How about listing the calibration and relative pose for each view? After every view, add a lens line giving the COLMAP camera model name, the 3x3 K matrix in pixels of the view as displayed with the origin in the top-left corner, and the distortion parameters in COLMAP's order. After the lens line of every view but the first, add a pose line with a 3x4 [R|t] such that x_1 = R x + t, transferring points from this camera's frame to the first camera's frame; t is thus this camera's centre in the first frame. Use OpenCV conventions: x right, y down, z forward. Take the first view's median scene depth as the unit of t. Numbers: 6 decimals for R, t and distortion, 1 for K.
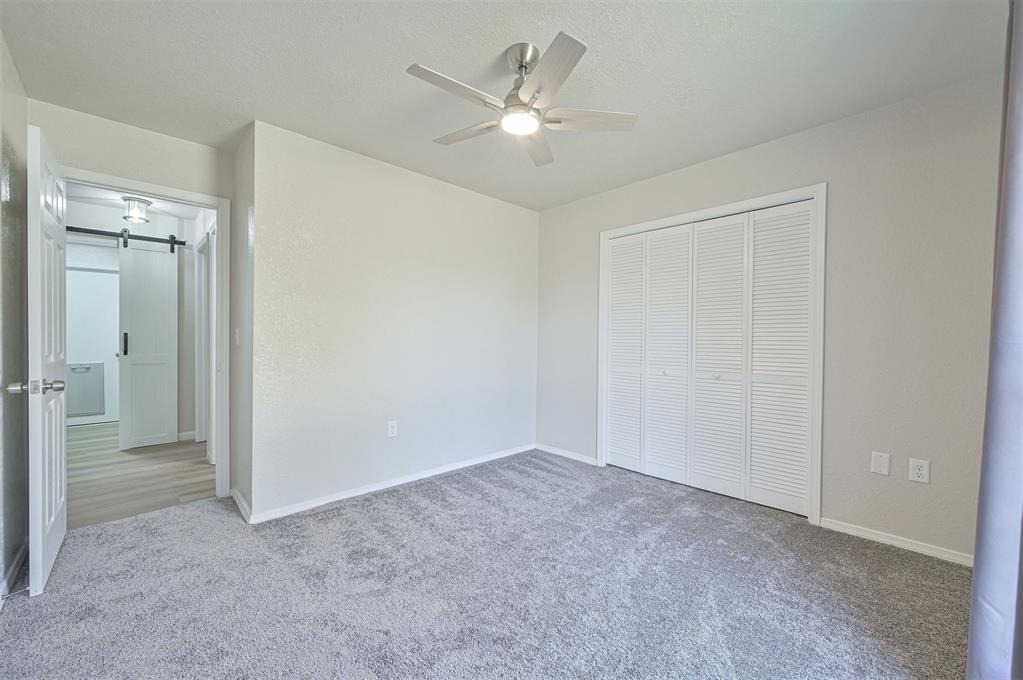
lens RADIAL K [[405.2, 0, 513.1], [0, 405.2, 344.1], [0, 0, 1]] dist [-0.000897, 0.000067]
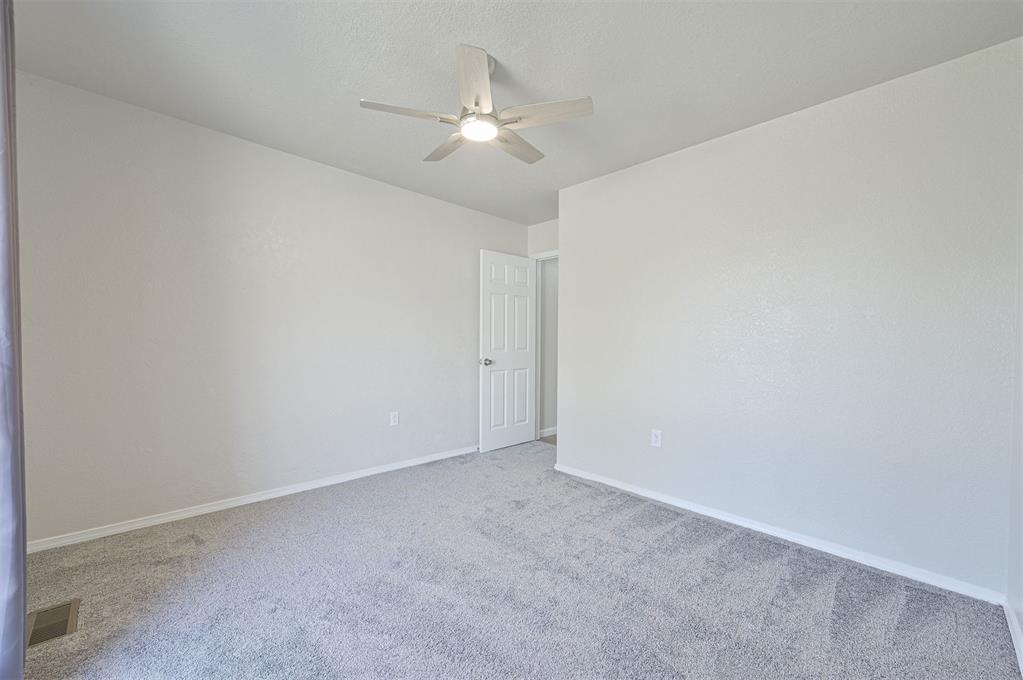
lens RADIAL K [[405.2, 0, 513.1], [0, 405.2, 344.1], [0, 0, 1]] dist [-0.000897, 0.000067]
pose [[0.004233, 0.005116, -0.999978, 0.640354], [-0.023336, 0.999715, 0.005016, -0.004846], [0.999719, 0.023314, 0.004351, 0.665996]]
